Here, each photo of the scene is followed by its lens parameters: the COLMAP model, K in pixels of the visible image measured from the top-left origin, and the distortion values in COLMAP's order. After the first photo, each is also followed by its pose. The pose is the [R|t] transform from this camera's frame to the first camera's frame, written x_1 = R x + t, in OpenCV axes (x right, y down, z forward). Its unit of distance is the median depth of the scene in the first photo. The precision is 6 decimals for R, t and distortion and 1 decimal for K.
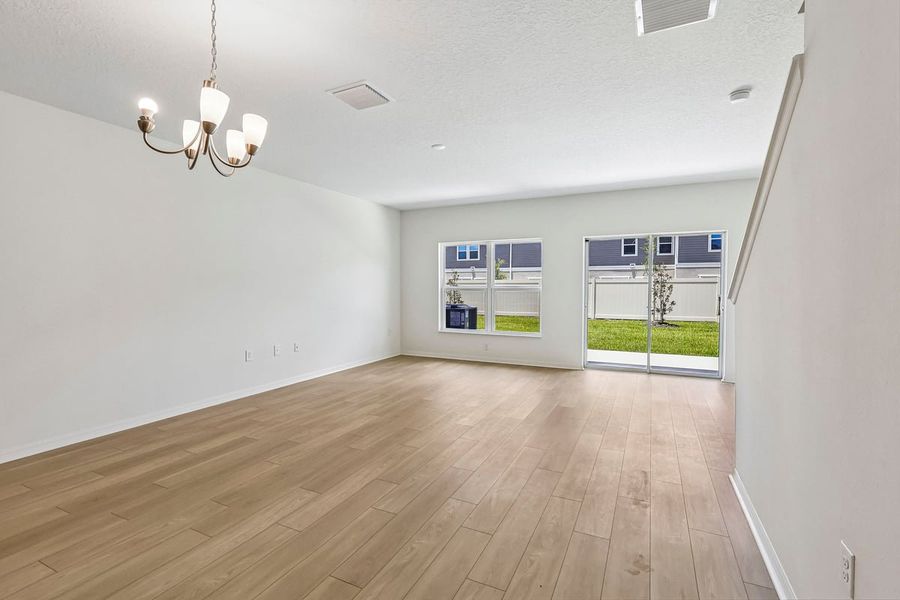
lens RADIAL K [[418.2, 0, 450.1], [0, 418.2, 301.2], [0, 0, 1]] dist [-0.001862, -0.000038]
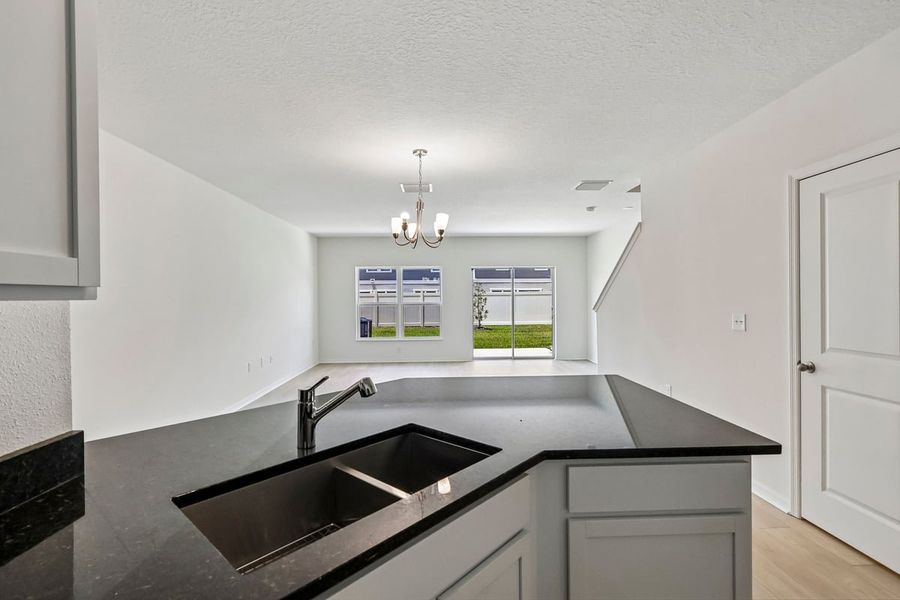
lens RADIAL K [[418.2, 0, 448.7], [0, 418.2, 294.8], [0, 0, 1]] dist [-0.001862, -0.000038]
pose [[0.885043, -0.006061, 0.465469, -0.398939], [0.025652, 0.999031, -0.035767, -0.010462], [-0.464801, 0.043596, 0.884341, -0.212800]]
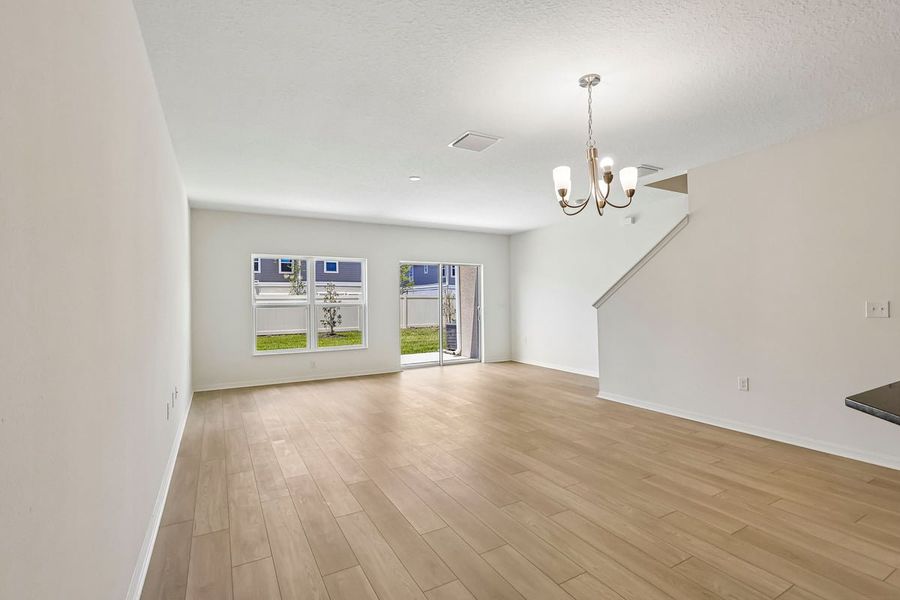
lens RADIAL K [[418.2, 0, 451.9], [0, 418.2, 302.0], [0, 0, 1]] dist [-0.001862, -0.000038]
pose [[0.566202, -0.008621, 0.824221, -0.579748], [0.039999, 0.999055, -0.017027, -0.007915], [-0.823295, 0.042609, 0.566012, 0.189320]]
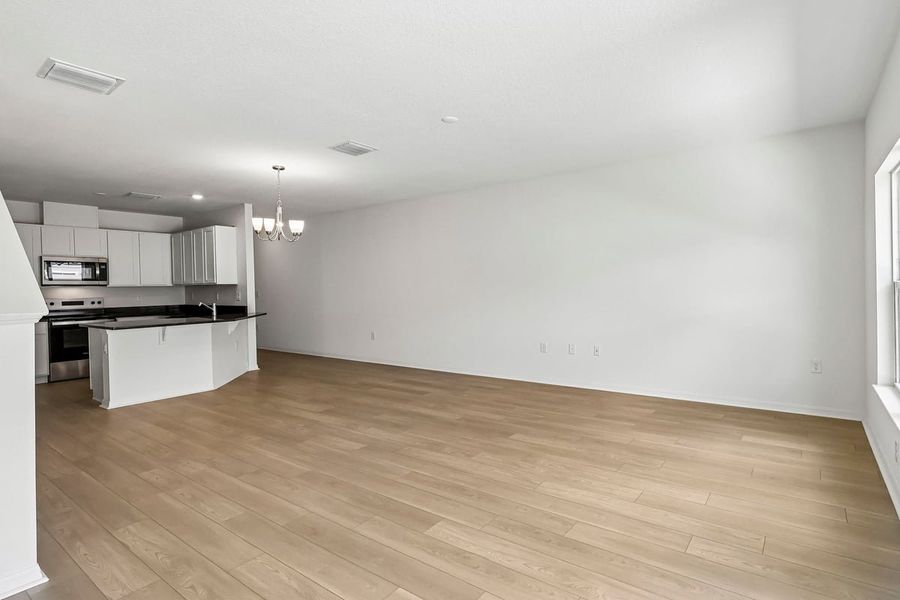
lens RADIAL K [[451.4, 0, 487.0], [0, 451.4, 293.7], [0, 0, 1]] dist [0.000958, 0.001071]
pose [[-0.170112, 0.020104, -0.985220, 0.549130], [-0.015271, 0.999618, 0.023035, -0.028935], [0.985306, 0.018964, -0.169740, 0.793386]]
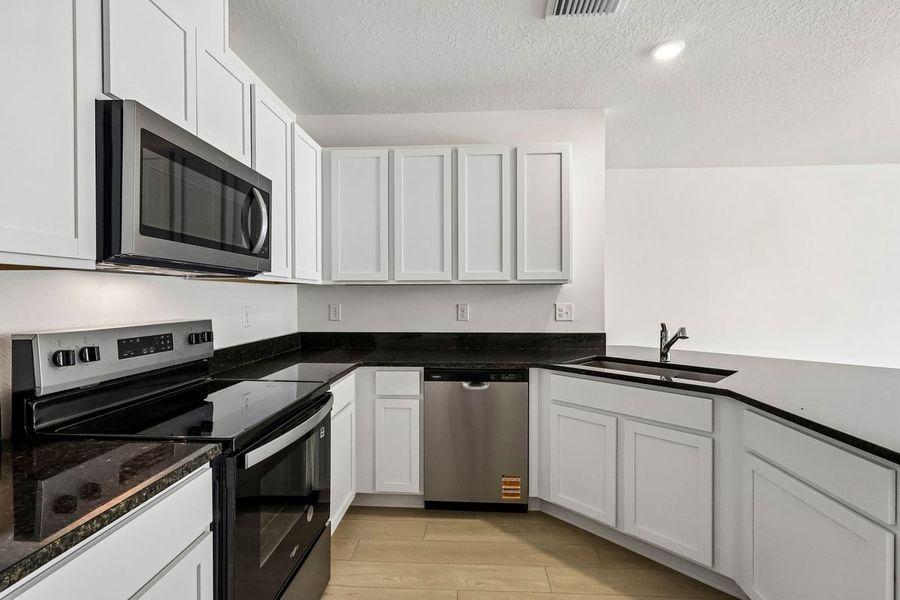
lens RADIAL K [[384.0, 0, 448.0], [0, 384.0, 301.0], [0, 0, 1]] dist [-0.001317, -0.000211]
pose [[0.389246, -0.001466, -0.921133, -0.130663], [-0.024923, 0.999616, -0.012123, 0.011489], [0.920796, 0.027676, 0.389060, -0.347633]]
